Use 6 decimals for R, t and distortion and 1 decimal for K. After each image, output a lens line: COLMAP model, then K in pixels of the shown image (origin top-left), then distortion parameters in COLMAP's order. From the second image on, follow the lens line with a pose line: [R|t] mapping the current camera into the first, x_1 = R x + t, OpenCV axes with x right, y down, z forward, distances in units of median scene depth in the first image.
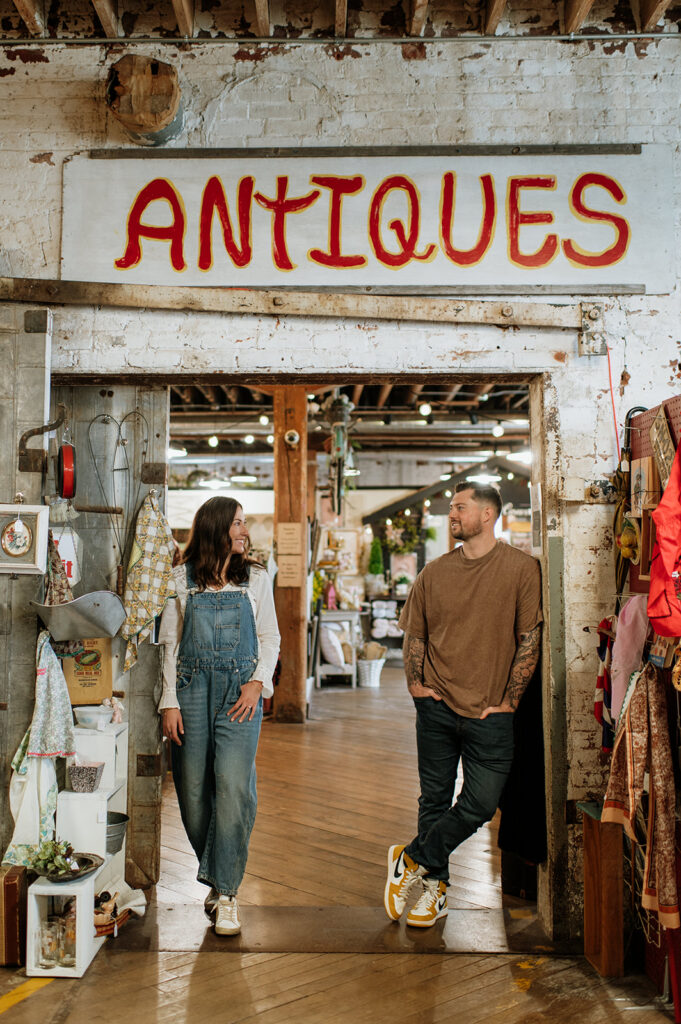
lens RADIAL K [[1128.4, 0, 293.9], [0, 1128.4, 490.1], [0, 0, 1]] dist [-0.004962, 0.006453]
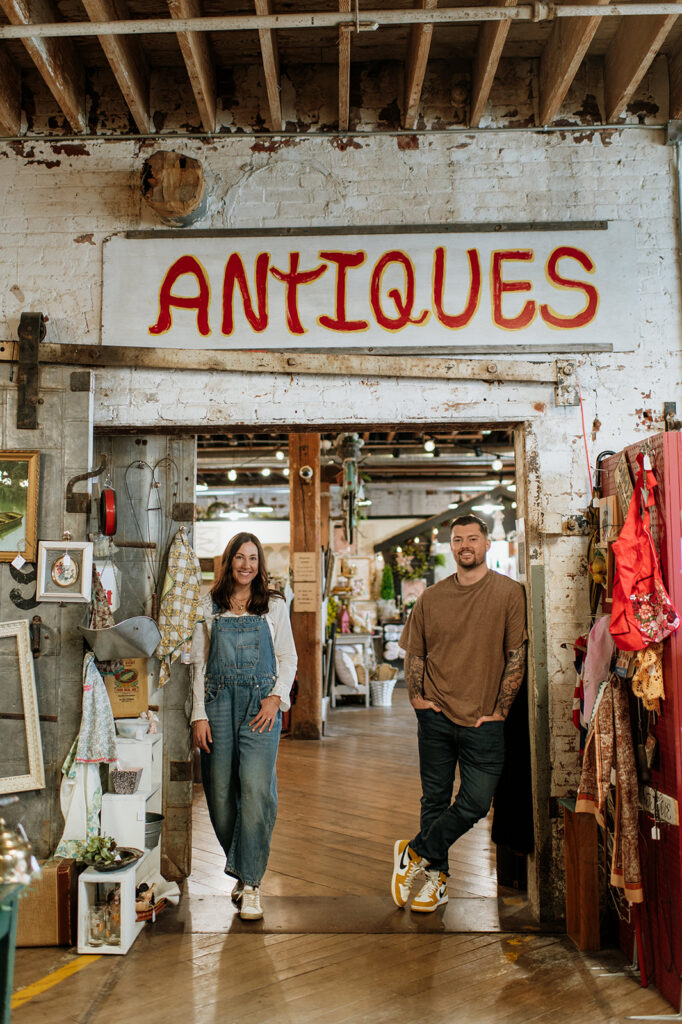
lens RADIAL K [[1091.6, 0, 302.3], [0, 1091.6, 496.7], [0, 0, 1]] dist [-0.011500, 0.009821]
pose [[0.999931, -0.010074, -0.006122, 0.002197], [0.009949, 0.999748, -0.020105, -0.007817], [0.006323, 0.020043, 0.999779, -0.102565]]
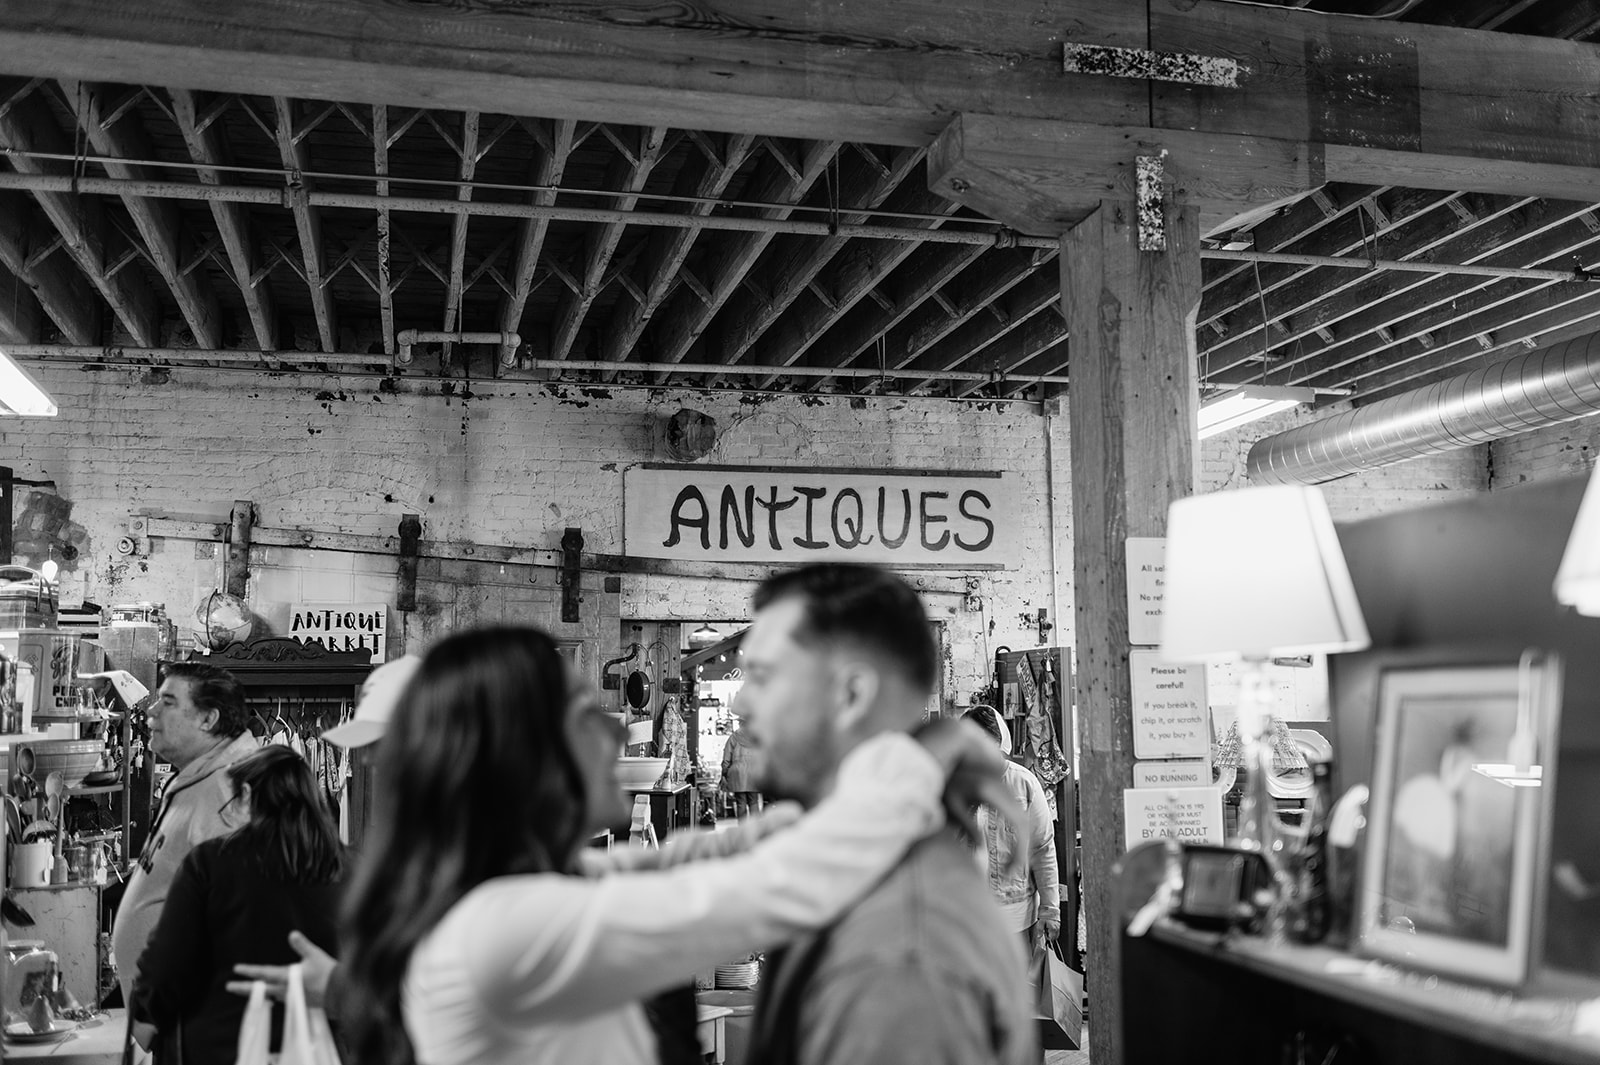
lens RADIAL K [[1593.2, 0, 805.2], [0, 1593.2, 553.3], [0, 0, 1]] dist [-0.009033, -0.015436]
pose [[0.964039, 0.015685, 0.265297, -0.521421], [-0.004589, 0.999090, -0.042393, -0.102201], [-0.265721, 0.039651, 0.963234, -1.011545]]
